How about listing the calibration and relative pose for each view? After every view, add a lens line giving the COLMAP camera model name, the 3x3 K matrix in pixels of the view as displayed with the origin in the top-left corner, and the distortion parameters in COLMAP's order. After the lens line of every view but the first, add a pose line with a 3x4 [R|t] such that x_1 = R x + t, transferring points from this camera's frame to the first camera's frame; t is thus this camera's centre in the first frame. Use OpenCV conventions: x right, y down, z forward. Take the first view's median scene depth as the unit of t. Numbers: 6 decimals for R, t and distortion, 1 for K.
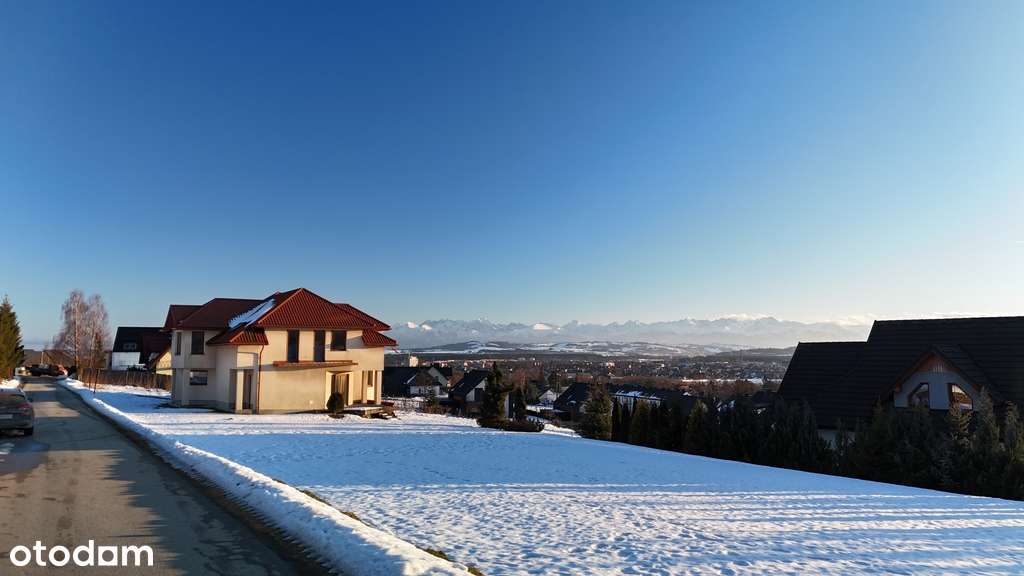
lens RADIAL K [[749.1, 0, 514.2], [0, 749.1, 284.6], [0, 0, 1]] dist [0.088453, -0.091319]
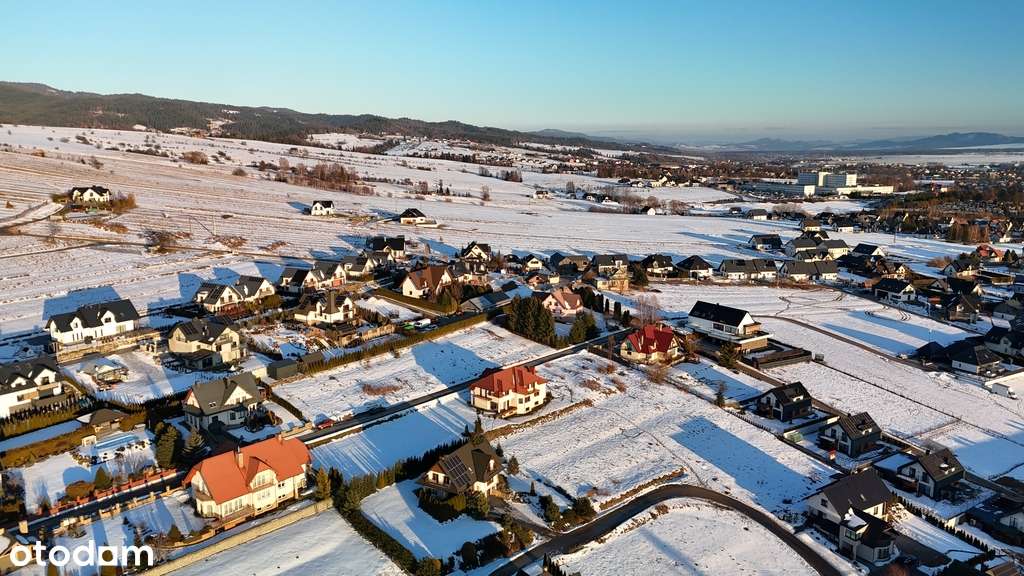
lens RADIAL K [[749.1, 0, 514.2], [0, 749.1, 284.6], [0, 0, 1]] dist [0.088453, -0.091319]
pose [[0.285645, 0.179868, -0.941305, 1.132422], [0.094606, 0.972138, 0.214468, -0.436353], [0.953654, -0.150315, 0.260670, 0.088840]]
